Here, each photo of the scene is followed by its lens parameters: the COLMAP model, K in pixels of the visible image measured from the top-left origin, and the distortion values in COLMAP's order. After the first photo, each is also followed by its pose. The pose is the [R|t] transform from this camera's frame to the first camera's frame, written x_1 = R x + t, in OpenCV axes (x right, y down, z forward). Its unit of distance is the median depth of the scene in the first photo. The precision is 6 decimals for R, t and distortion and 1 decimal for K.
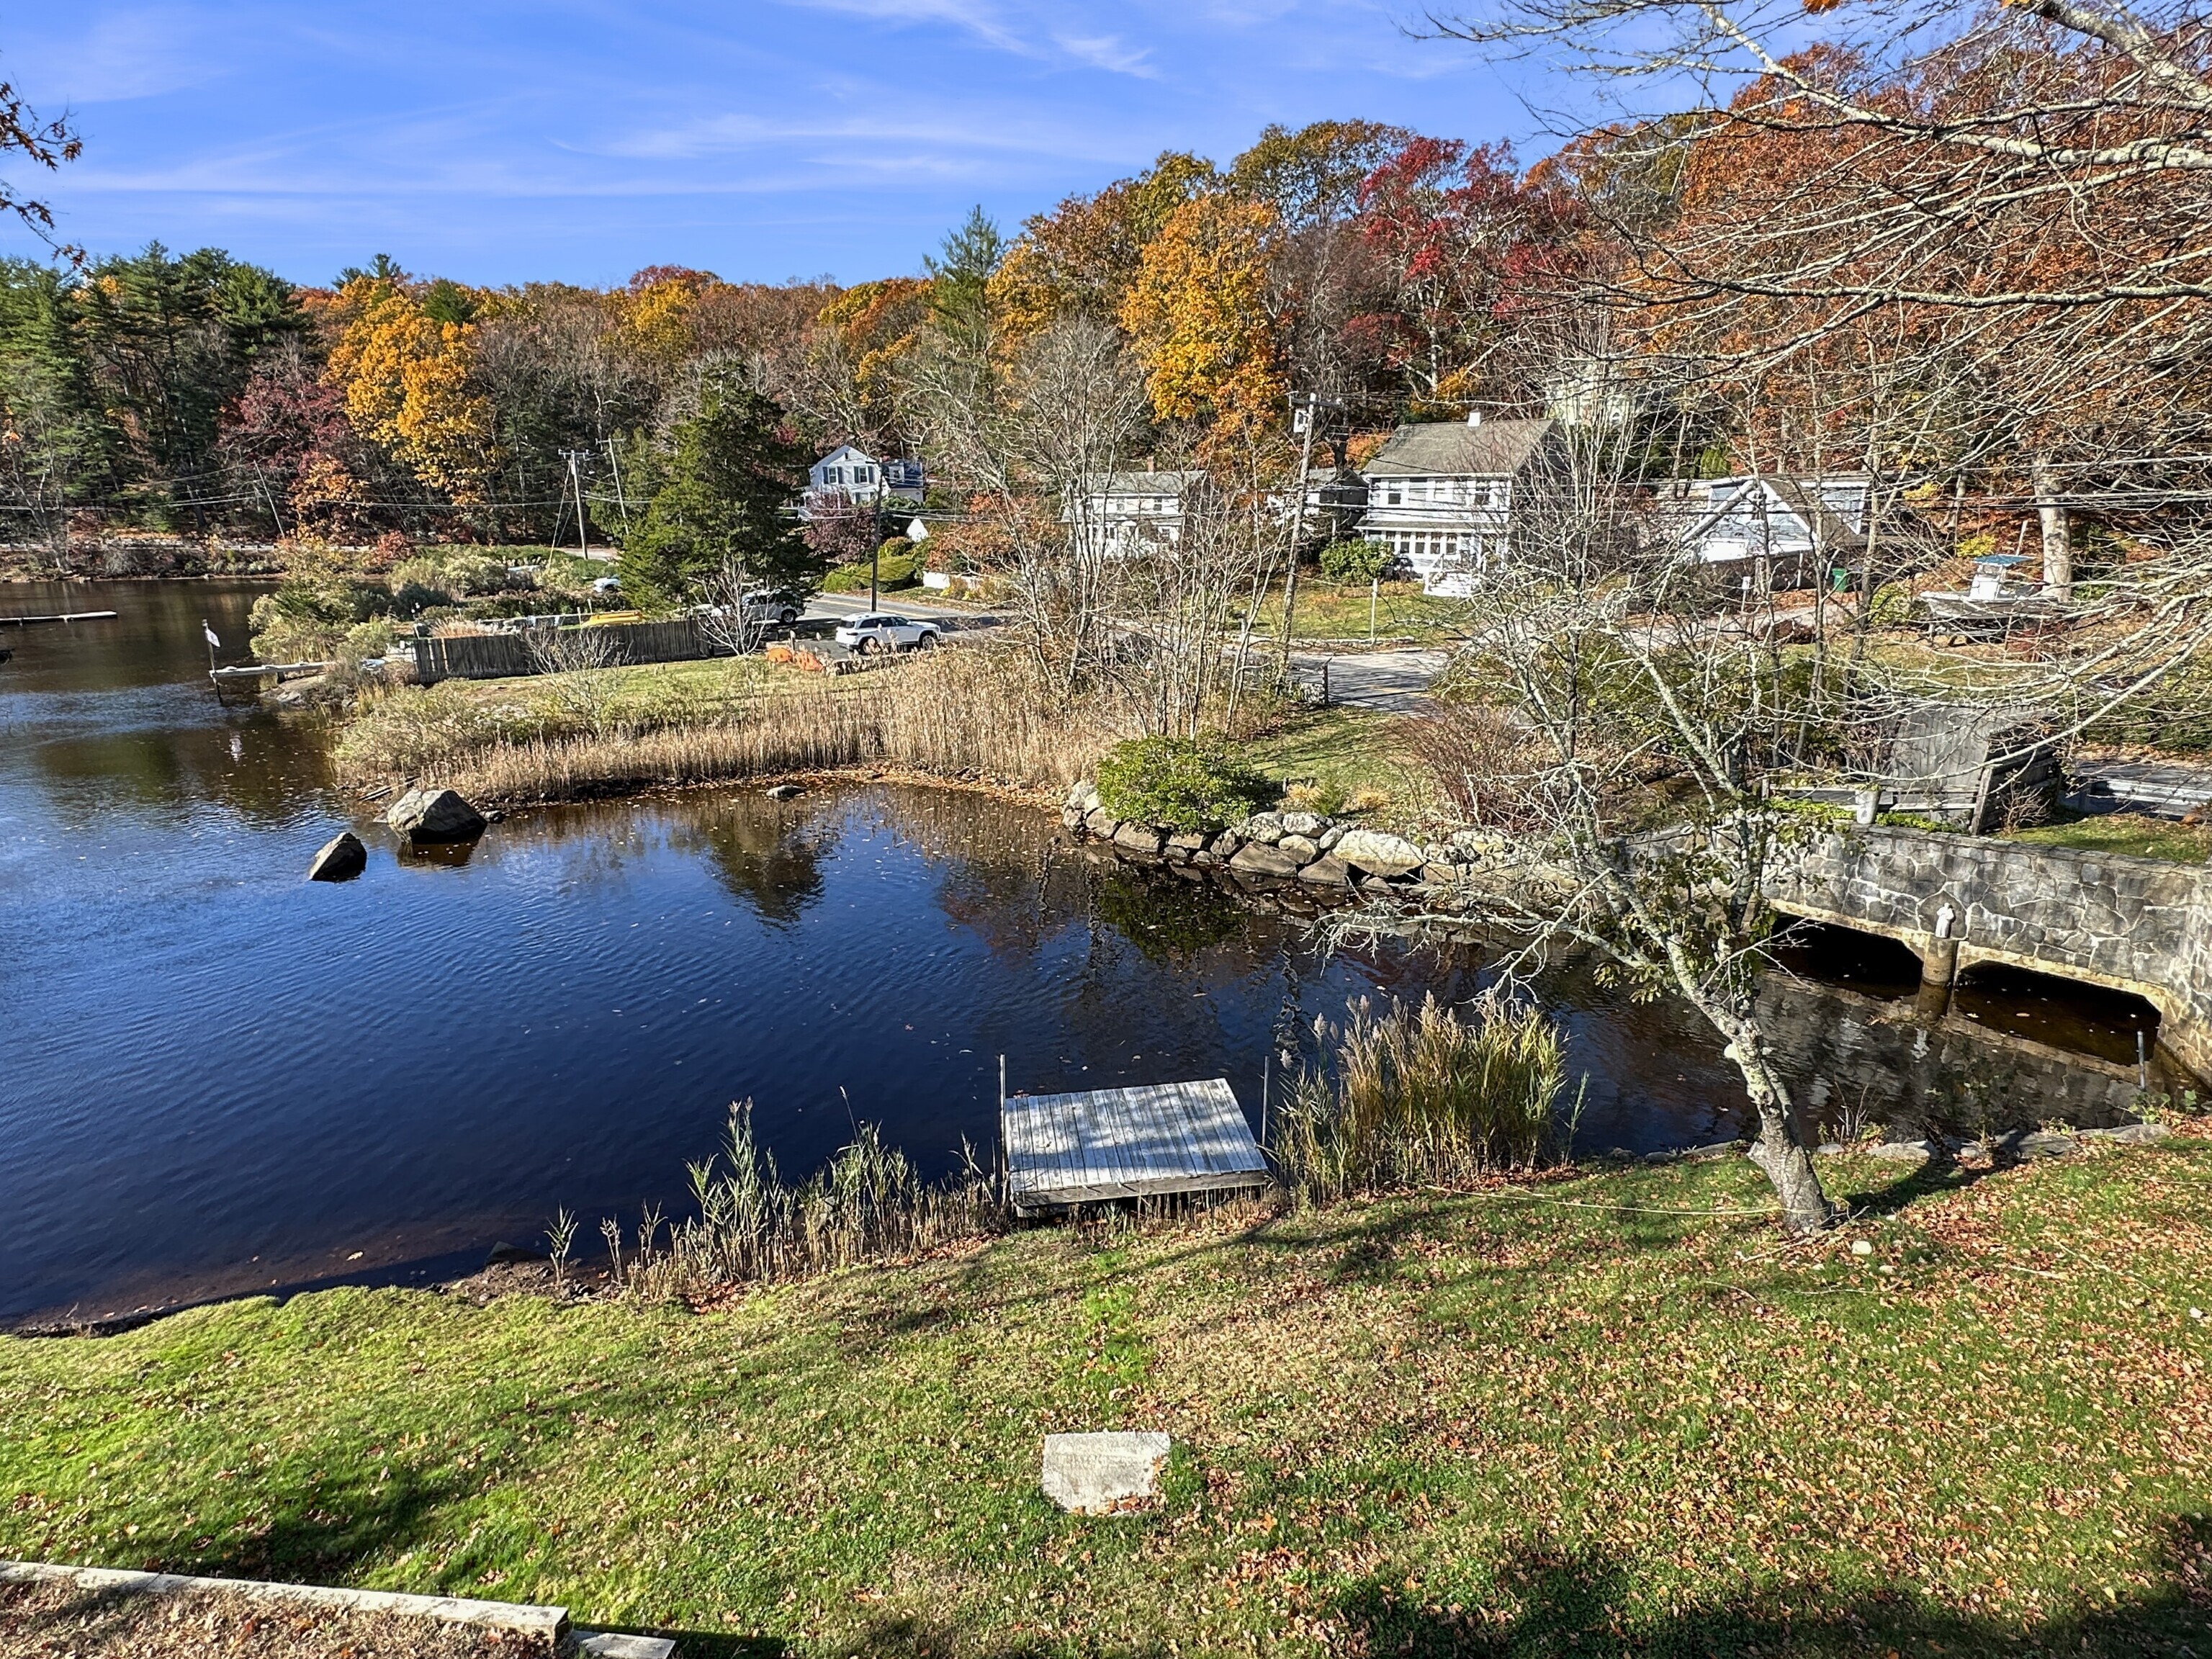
lens RADIAL K [[1215.5, 0, 1086.9], [0, 1215.5, 826.7], [0, 0, 1]] dist [-0.018113, 0.001230]
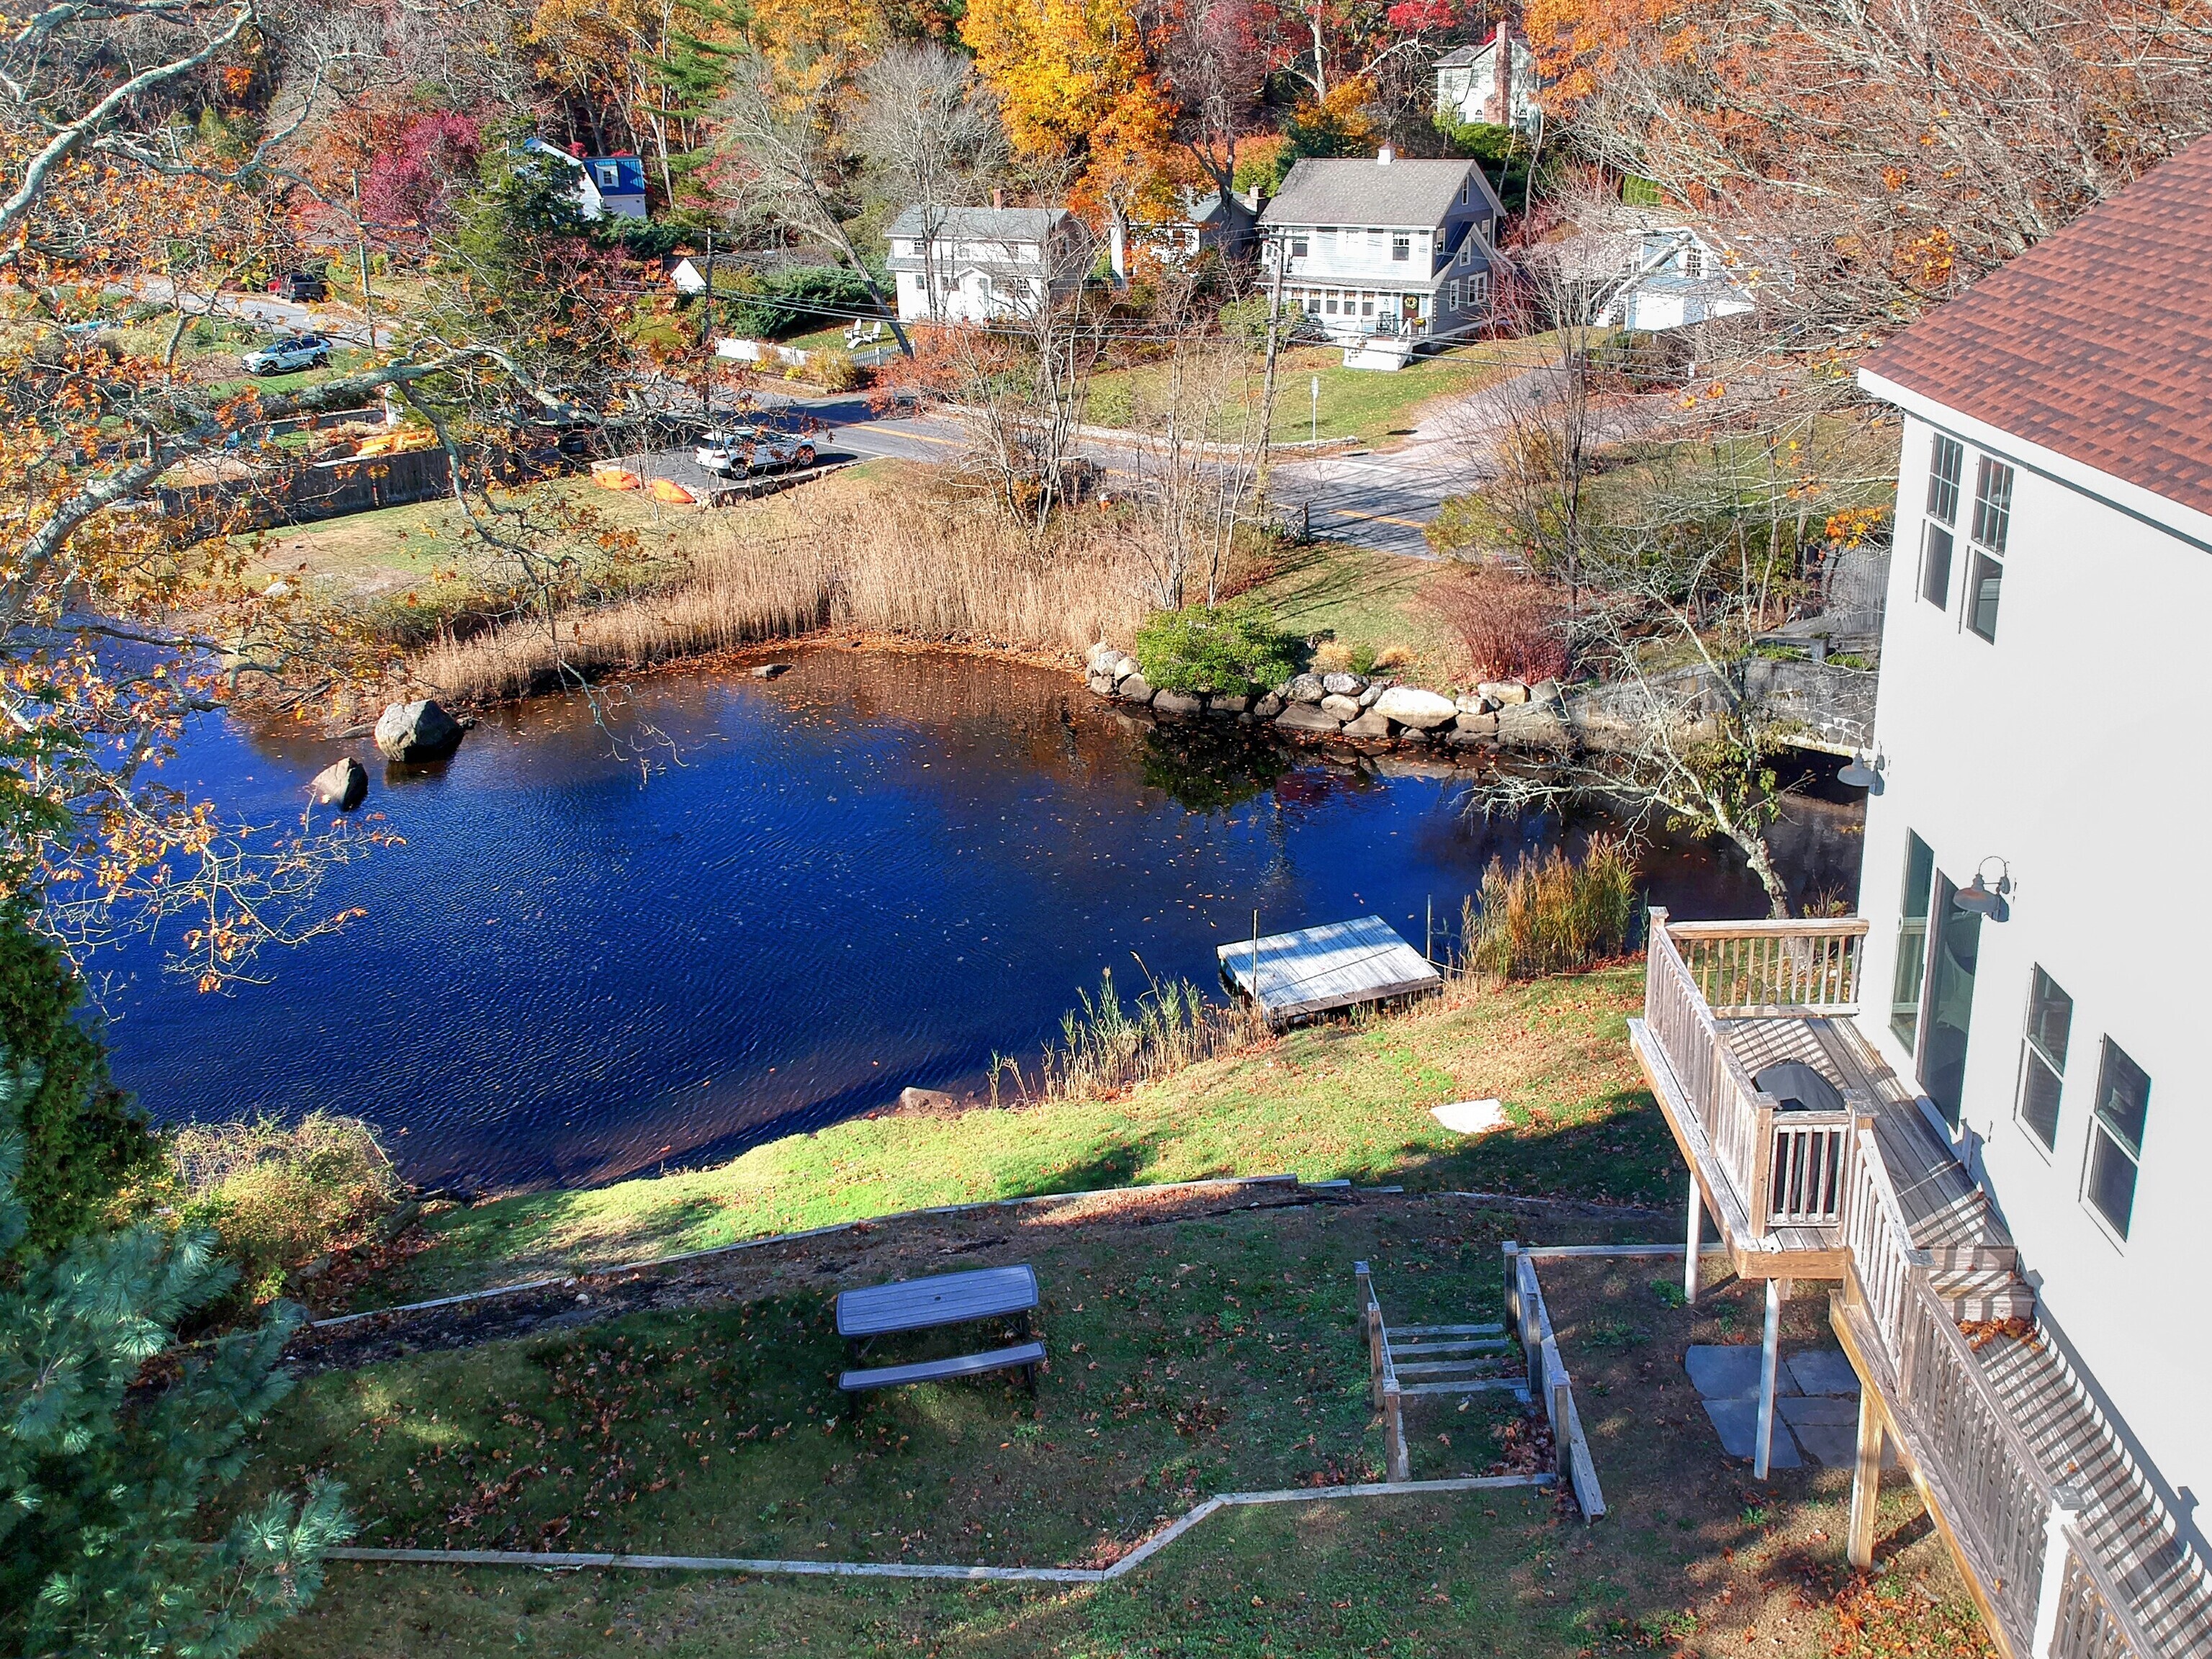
lens RADIAL K [[1661.3, 0, 1173.4], [0, 1661.3, 656.5], [0, 0, 1]] dist [0.031089, -0.018146]
pose [[0.976966, -0.065394, 0.203130, -0.226660], [0.059144, 0.997575, 0.036696, -0.075247], [-0.205037, -0.023837, 0.978464, -0.353195]]
